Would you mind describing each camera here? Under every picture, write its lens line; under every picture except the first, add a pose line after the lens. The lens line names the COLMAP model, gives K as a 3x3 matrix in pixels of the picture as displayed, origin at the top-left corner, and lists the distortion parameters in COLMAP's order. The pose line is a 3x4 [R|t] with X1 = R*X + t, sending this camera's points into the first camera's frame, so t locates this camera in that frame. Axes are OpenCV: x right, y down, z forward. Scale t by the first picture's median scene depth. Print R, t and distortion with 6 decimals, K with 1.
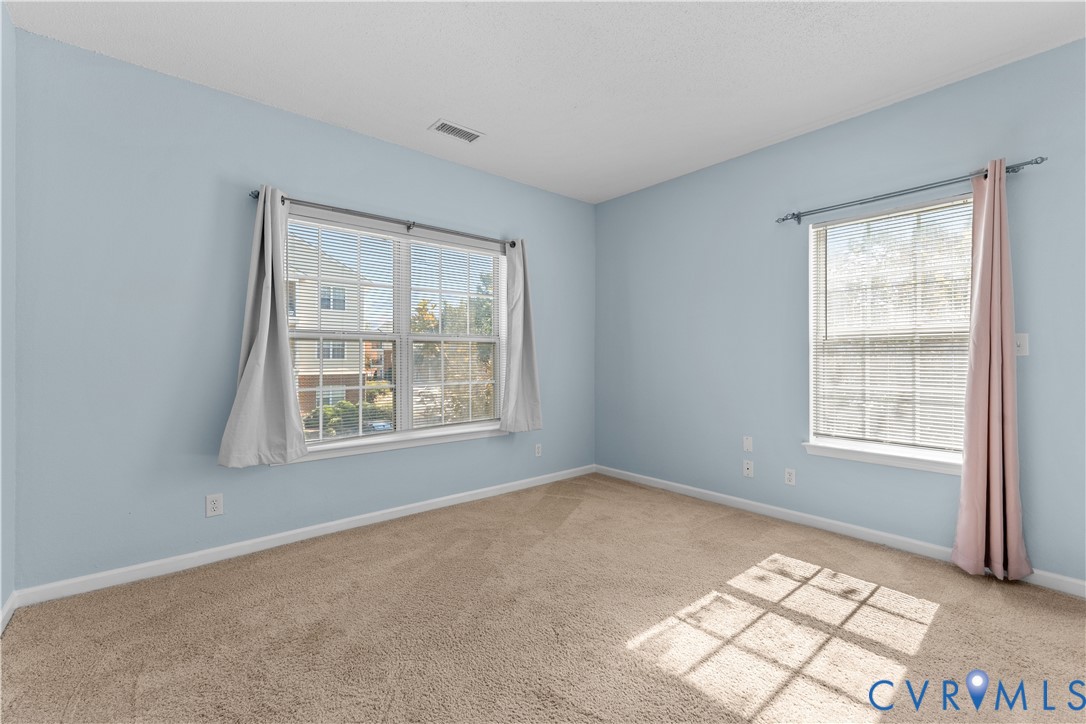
lens RADIAL K [[464.6, 0, 543.2], [0, 464.6, 355.6], [0, 0, 1]] dist [0.000147, 0.000250]
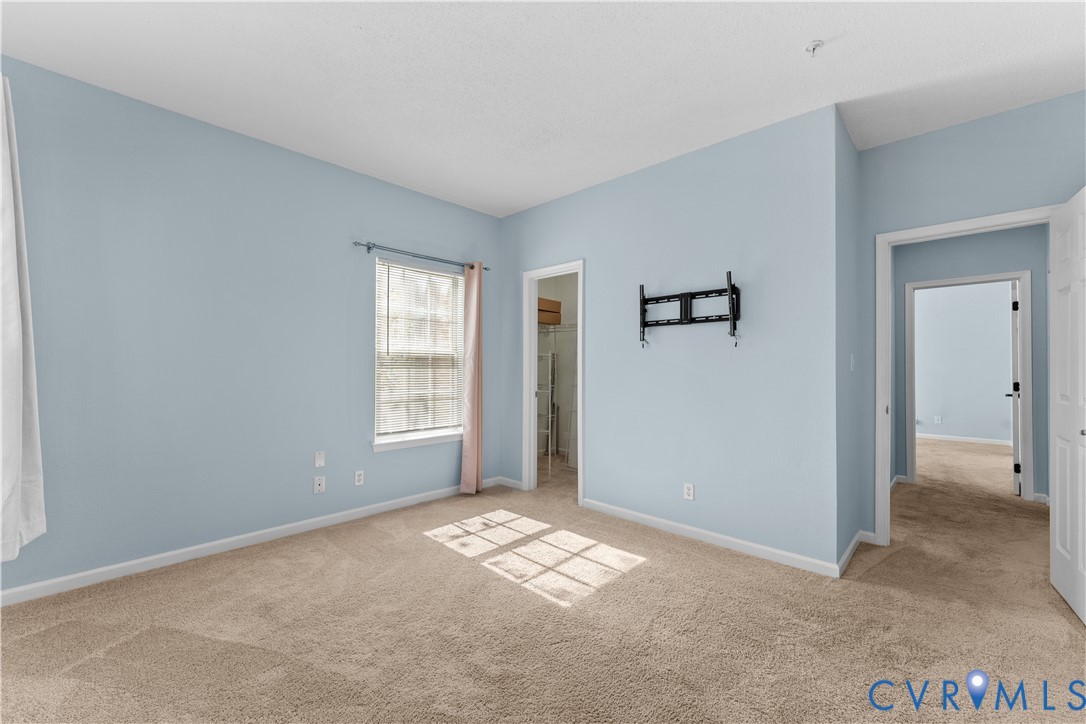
lens RADIAL K [[437.5, 0, 539.3], [0, 437.5, 361.9], [0, 0, 1]] dist [0.000045, -0.000112]
pose [[-0.087378, 0.015359, 0.996057, -0.761876], [-0.003175, 0.999872, -0.015697, -0.000916], [-0.996170, -0.004534, -0.087318, 0.922378]]
